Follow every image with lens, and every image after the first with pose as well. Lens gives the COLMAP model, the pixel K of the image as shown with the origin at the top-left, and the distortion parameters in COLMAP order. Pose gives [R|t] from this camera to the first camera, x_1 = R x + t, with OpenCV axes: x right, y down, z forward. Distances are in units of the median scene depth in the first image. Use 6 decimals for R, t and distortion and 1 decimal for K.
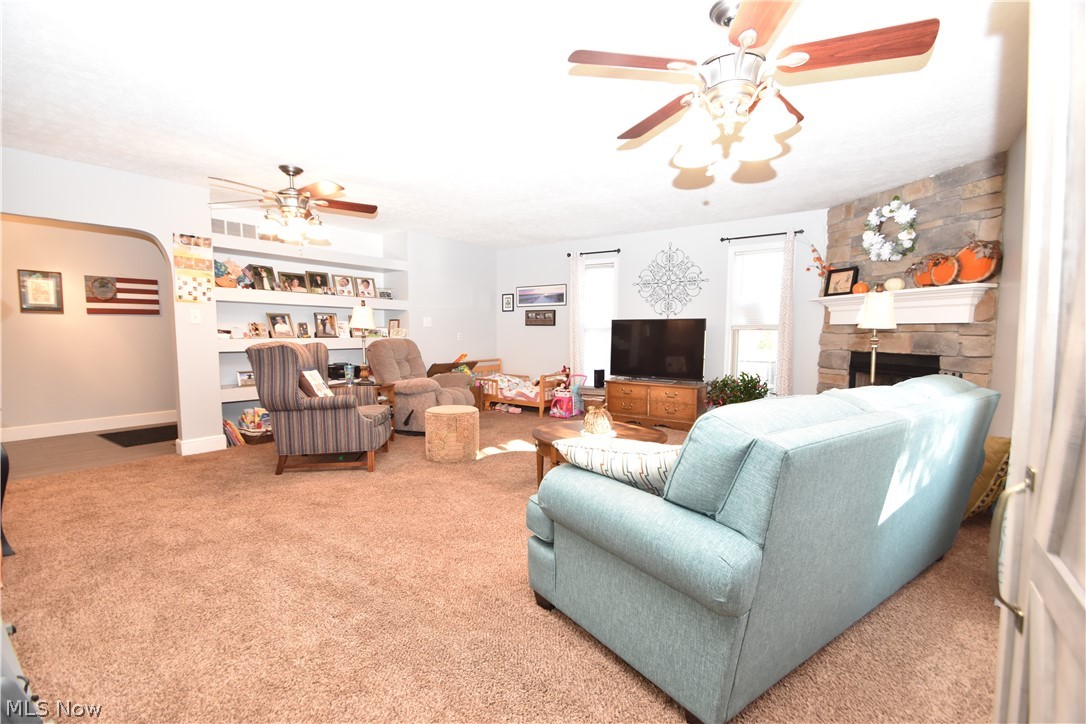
lens RADIAL K [[480.6, 0, 541.8], [0, 480.6, 371.2], [0, 0, 1]] dist [0.023398, -0.020890]
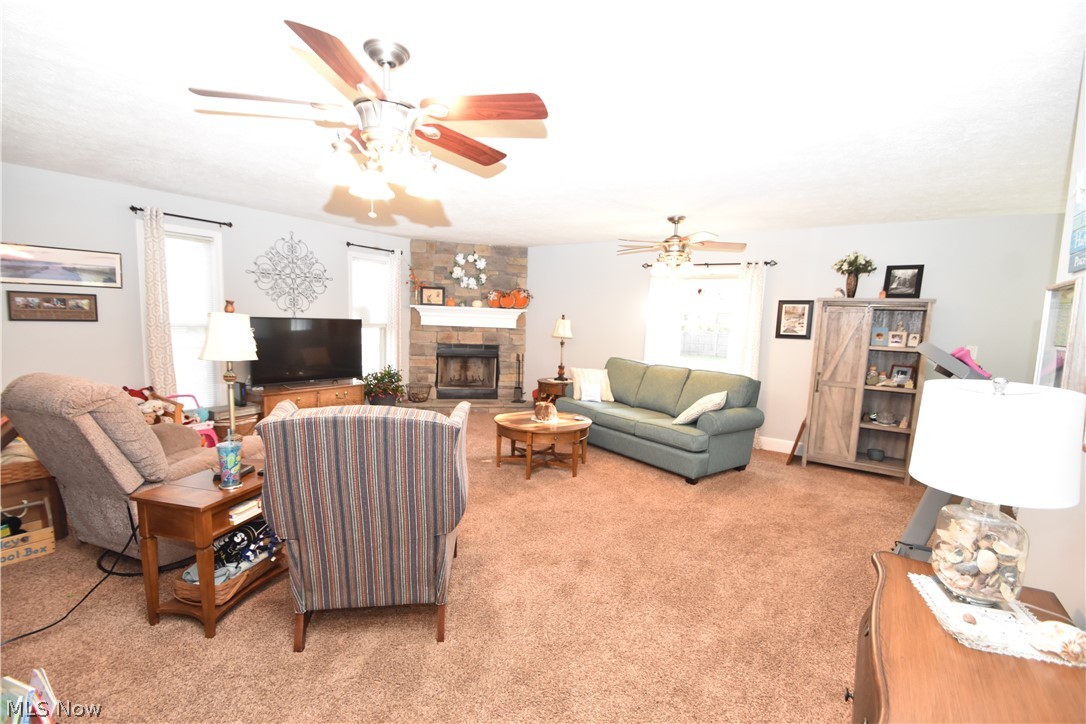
lens RADIAL K [[480.6, 0, 541.8], [0, 480.6, 371.2], [0, 0, 1]] dist [0.023398, -0.020890]
pose [[-0.015455, -0.123766, 0.992191, -0.726290], [0.042162, 0.991346, 0.124318, -0.108094], [-0.998991, 0.043755, -0.010103, 0.595347]]
